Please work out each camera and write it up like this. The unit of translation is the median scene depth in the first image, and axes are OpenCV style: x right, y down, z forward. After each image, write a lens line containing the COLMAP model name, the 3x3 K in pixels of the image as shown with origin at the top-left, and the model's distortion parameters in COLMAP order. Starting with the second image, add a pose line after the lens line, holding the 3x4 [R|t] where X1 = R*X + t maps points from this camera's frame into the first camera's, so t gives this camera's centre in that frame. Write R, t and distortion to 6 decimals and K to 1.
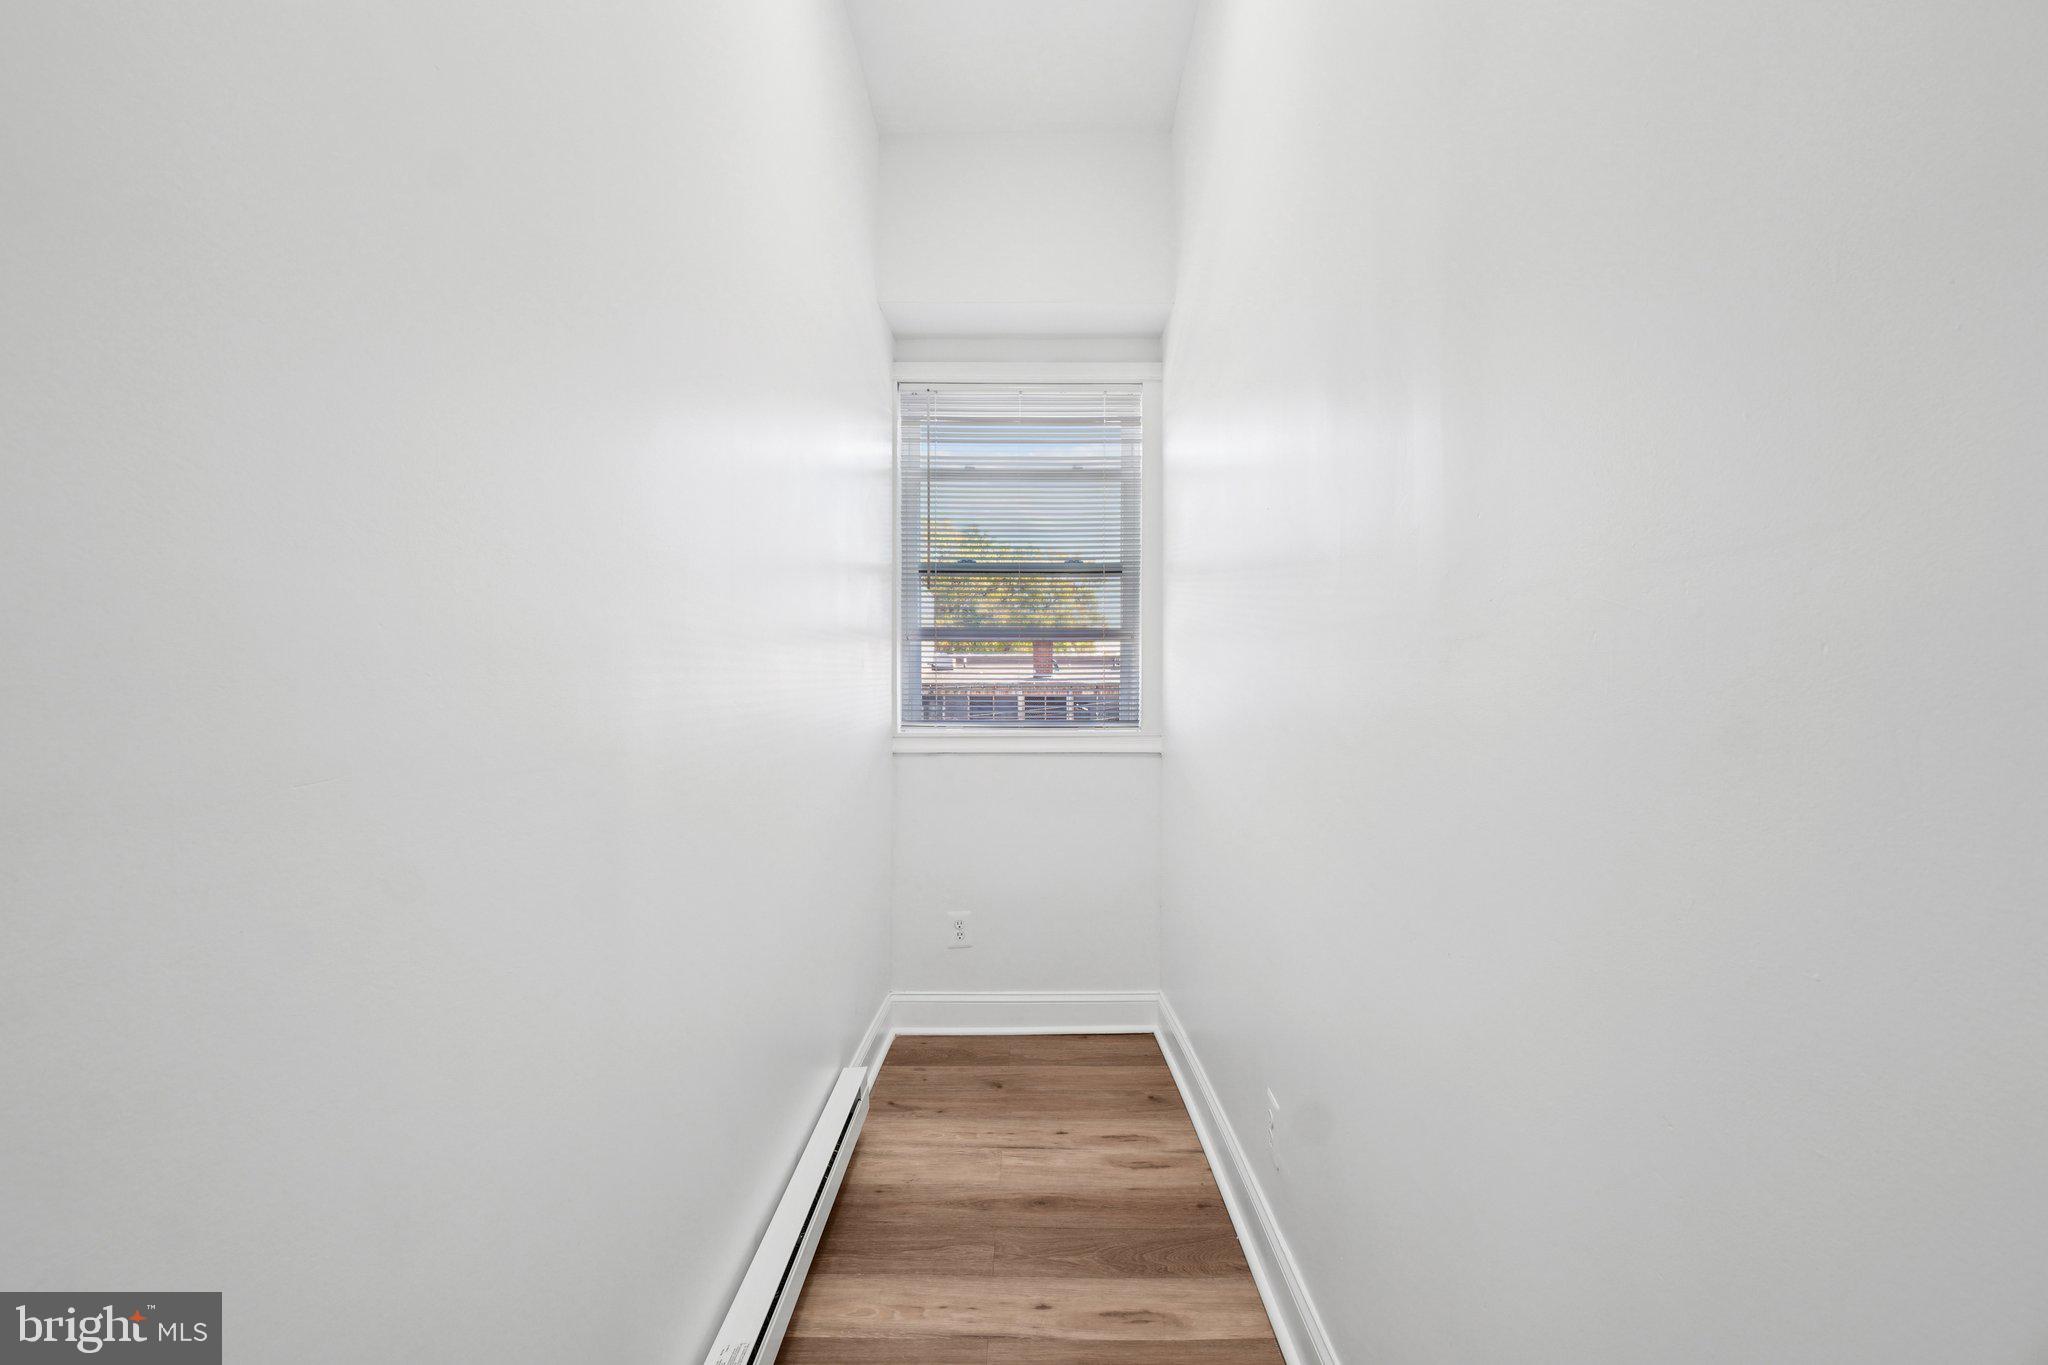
lens RADIAL K [[911.8, 0, 1024.7], [0, 911.8, 693.6], [0, 0, 1]] dist [0.002656, -0.003248]
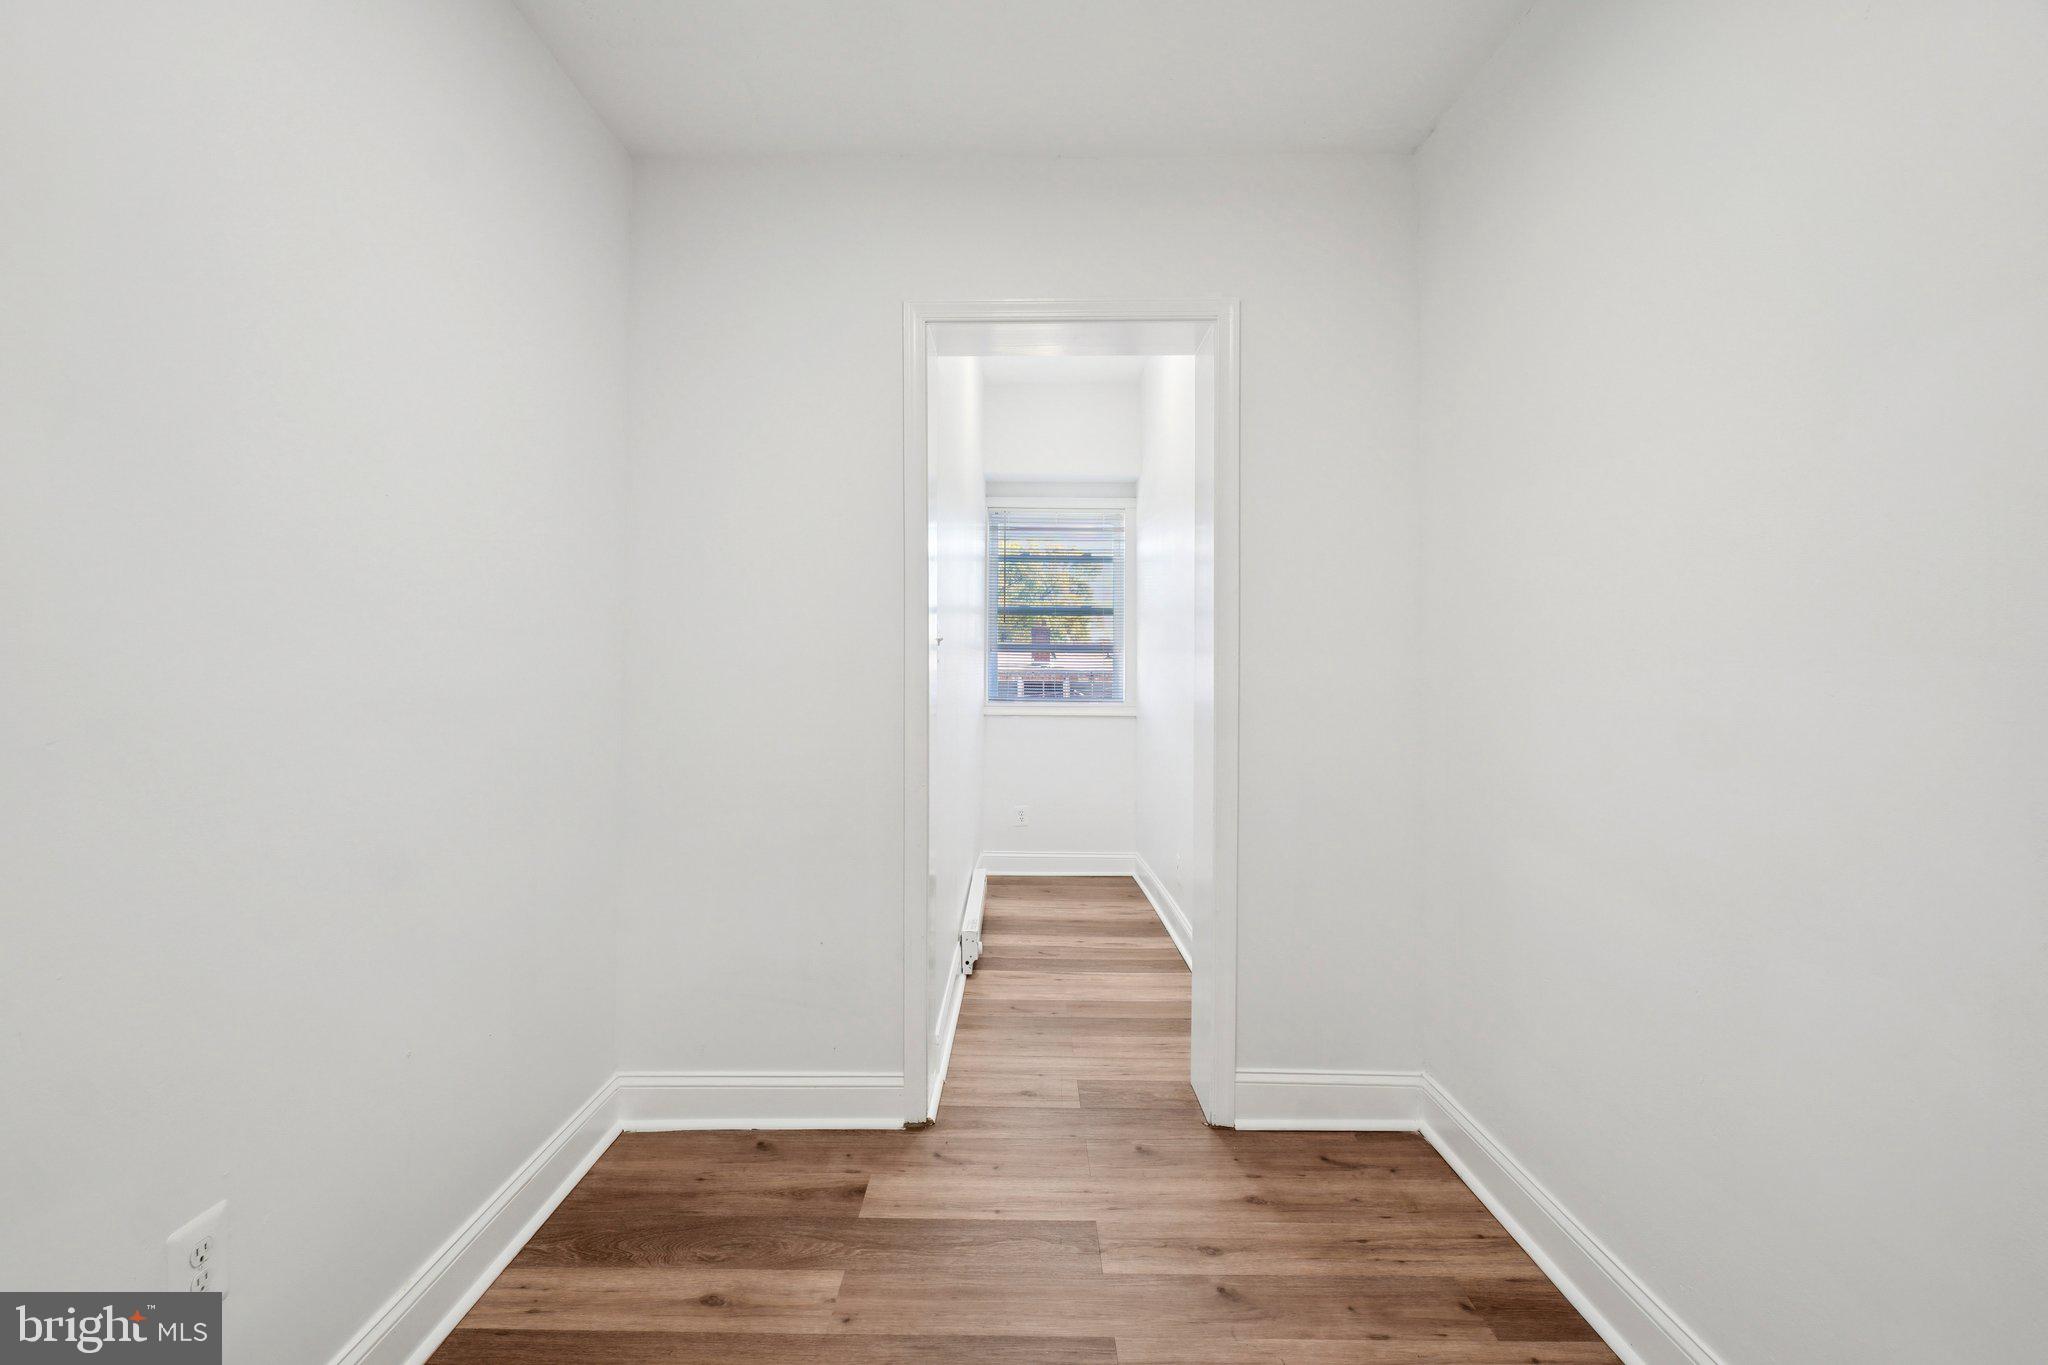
lens RADIAL K [[911.8, 0, 1019.3], [0, 911.8, 674.1], [0, 0, 1]] dist [0.002656, -0.003248]
pose [[0.999976, 0.001203, 0.006845, -0.089832], [-0.001168, 0.999986, -0.005111, -0.006409], [-0.006851, 0.005103, 0.999964, -0.783137]]
